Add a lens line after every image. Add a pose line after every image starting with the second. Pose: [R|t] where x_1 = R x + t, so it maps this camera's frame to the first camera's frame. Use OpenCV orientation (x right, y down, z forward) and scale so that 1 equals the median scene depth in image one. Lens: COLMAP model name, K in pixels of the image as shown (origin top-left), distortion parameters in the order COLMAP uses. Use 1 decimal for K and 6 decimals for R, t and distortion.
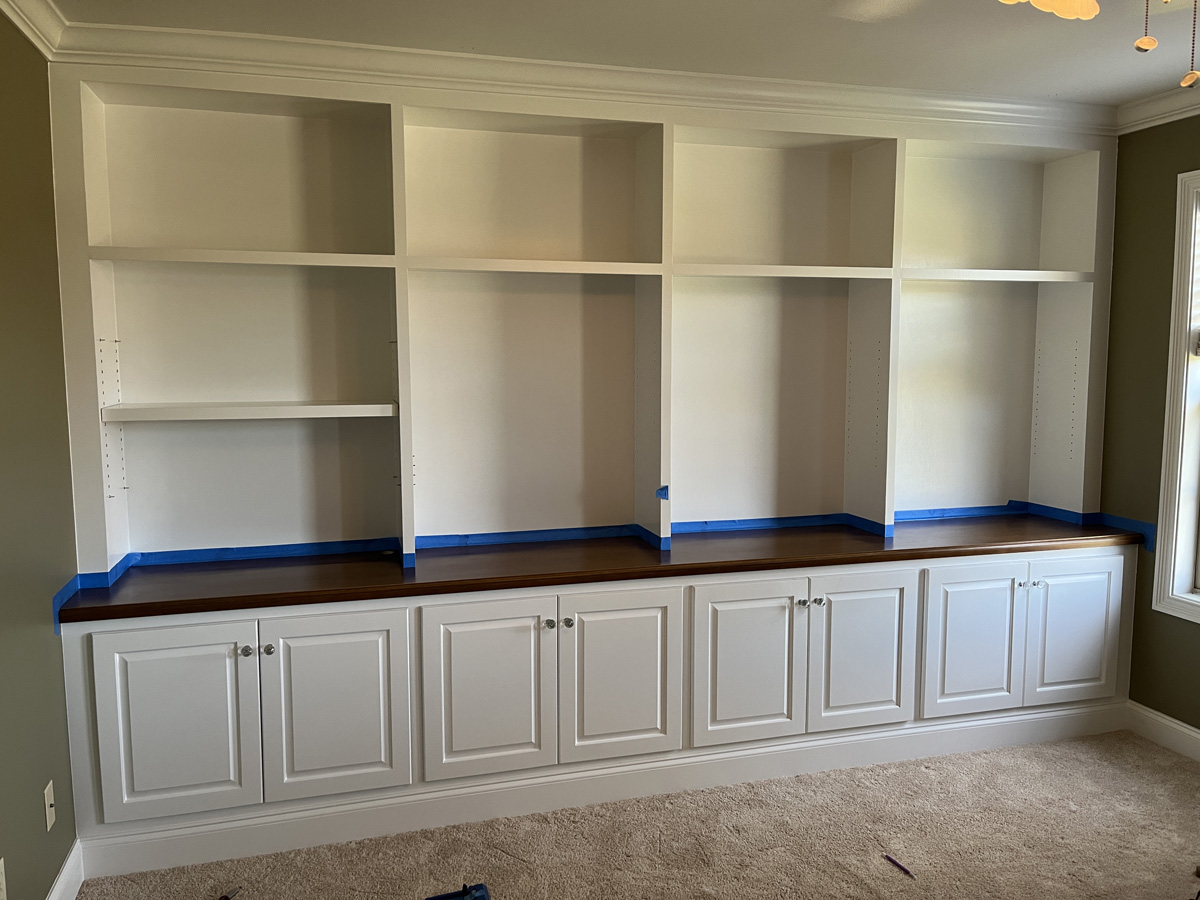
lens RADIAL K [[937.7, 0, 598.0], [0, 937.7, 434.0], [0, 0, 1]] dist [0.030849, -0.002607]
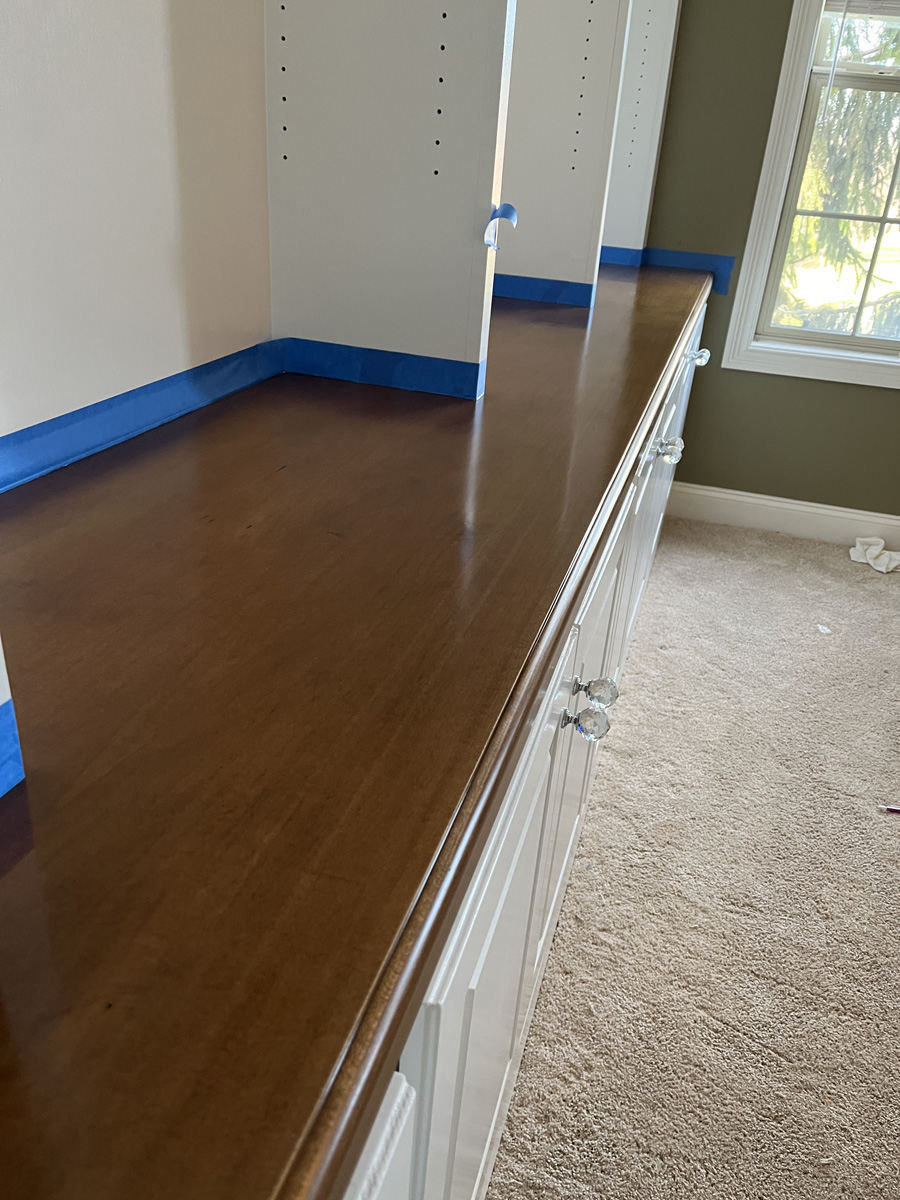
lens RADIAL K [[937.7, 0, 486.0], [0, 937.7, 597.2], [0, 0, 1]] dist [0.030849, -0.002607]
pose [[0.518178, -0.337086, 0.786044, -0.234037], [-0.005196, 0.917798, 0.397013, 0.045139], [-0.855257, -0.209807, 0.473831, 0.754995]]
